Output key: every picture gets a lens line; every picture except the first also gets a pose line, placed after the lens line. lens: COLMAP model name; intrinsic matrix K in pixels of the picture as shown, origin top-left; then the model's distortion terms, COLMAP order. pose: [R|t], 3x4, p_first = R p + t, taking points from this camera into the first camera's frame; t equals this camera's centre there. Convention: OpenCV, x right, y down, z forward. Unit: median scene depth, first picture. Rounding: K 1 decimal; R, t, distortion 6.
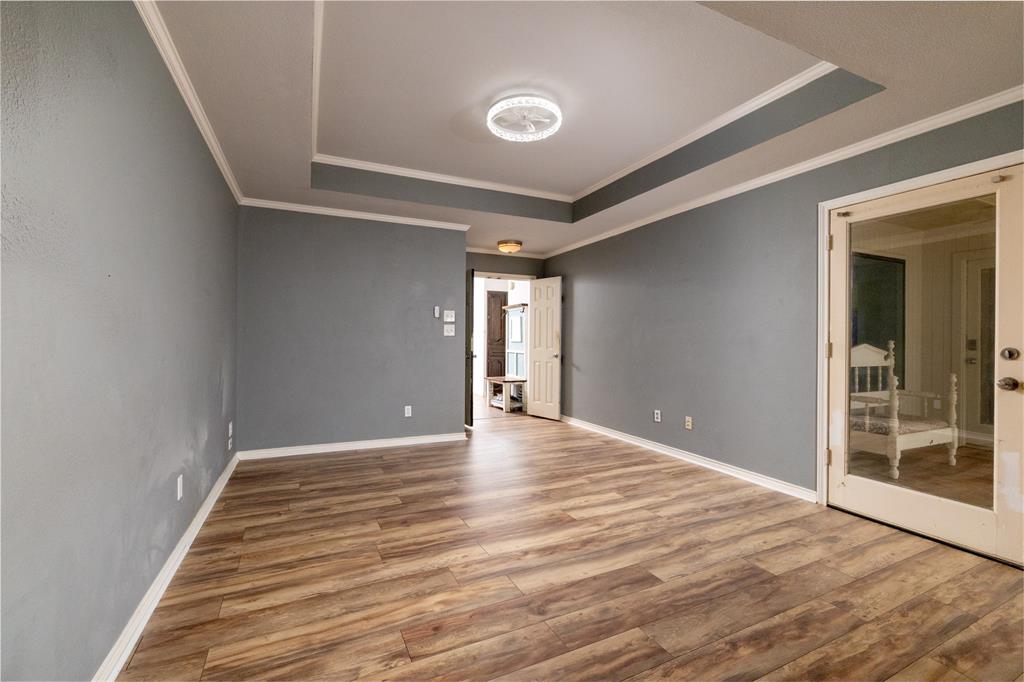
lens RADIAL K [[440.5, 0, 507.8], [0, 440.5, 343.1], [0, 0, 1]] dist [-0.003891, 0.000502]
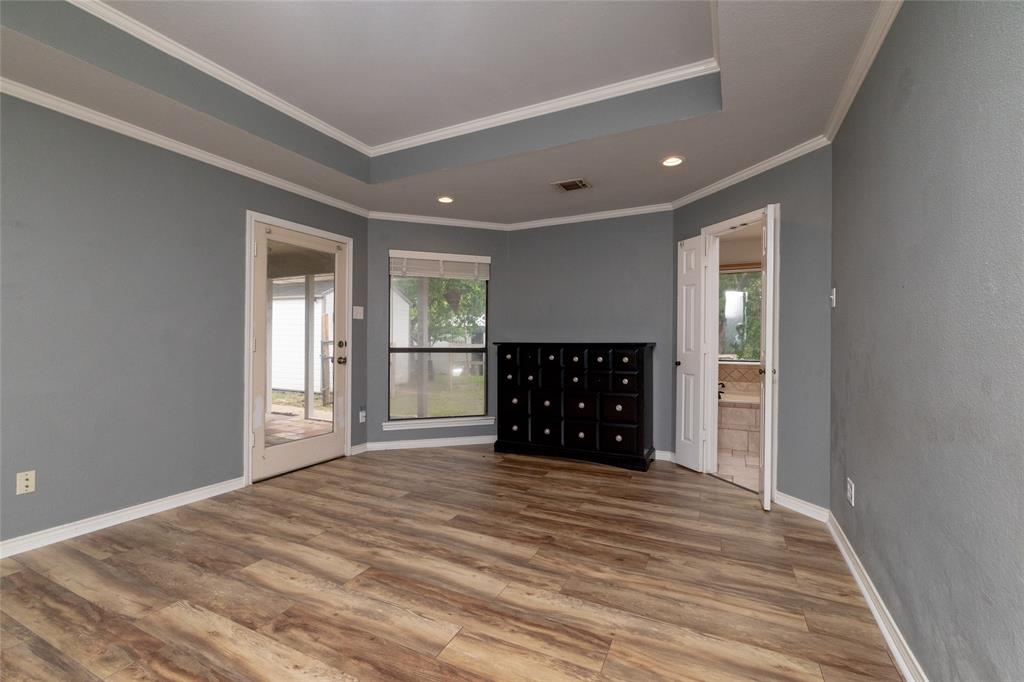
lens RADIAL K [[440.5, 0, 508.1], [0, 440.5, 345.0], [0, 0, 1]] dist [-0.003891, 0.000502]
pose [[-0.622788, -0.020555, 0.782121, -0.683693], [-0.005997, 0.999751, 0.021499, -0.015614], [-0.782368, 0.008699, -0.622756, 1.462259]]
